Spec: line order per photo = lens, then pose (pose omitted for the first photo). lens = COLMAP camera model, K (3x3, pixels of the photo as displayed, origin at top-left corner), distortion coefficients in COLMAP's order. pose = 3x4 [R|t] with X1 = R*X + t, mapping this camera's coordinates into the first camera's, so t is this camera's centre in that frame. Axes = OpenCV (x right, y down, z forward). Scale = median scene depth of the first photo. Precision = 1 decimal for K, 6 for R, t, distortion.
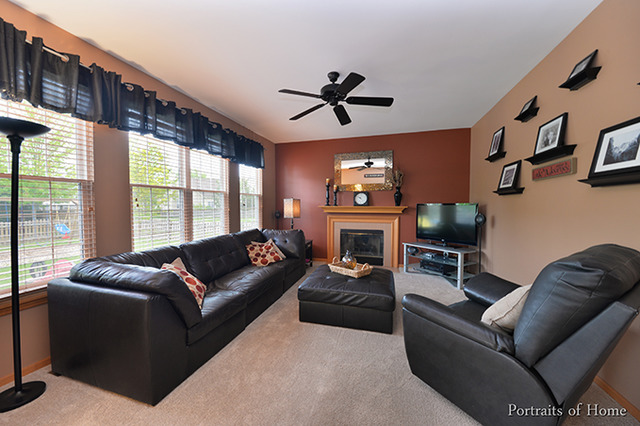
lens RADIAL K [[235.7, 0, 318.6], [0, 235.7, 211.6], [0, 0, 1]] dist [-0.001293, -0.000142]
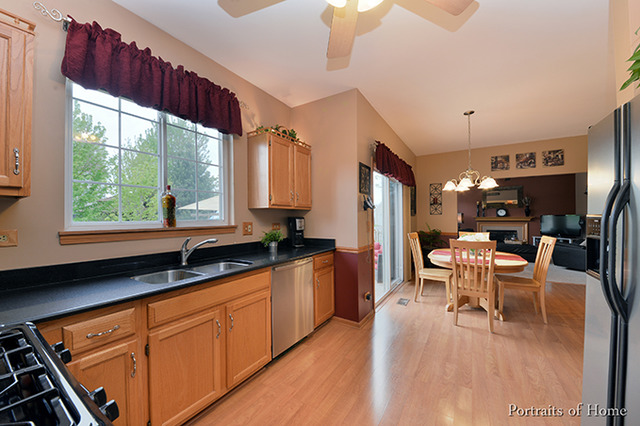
lens RADIAL K [[235.7, 0, 321.2], [0, 235.7, 217.0], [0, 0, 1]] dist [-0.001293, -0.000142]
pose [[0.966793, -0.002630, -0.255547, -0.660291], [-0.003484, 0.999718, -0.023471, 0.024001], [0.255536, 0.023582, 0.966512, -1.042532]]
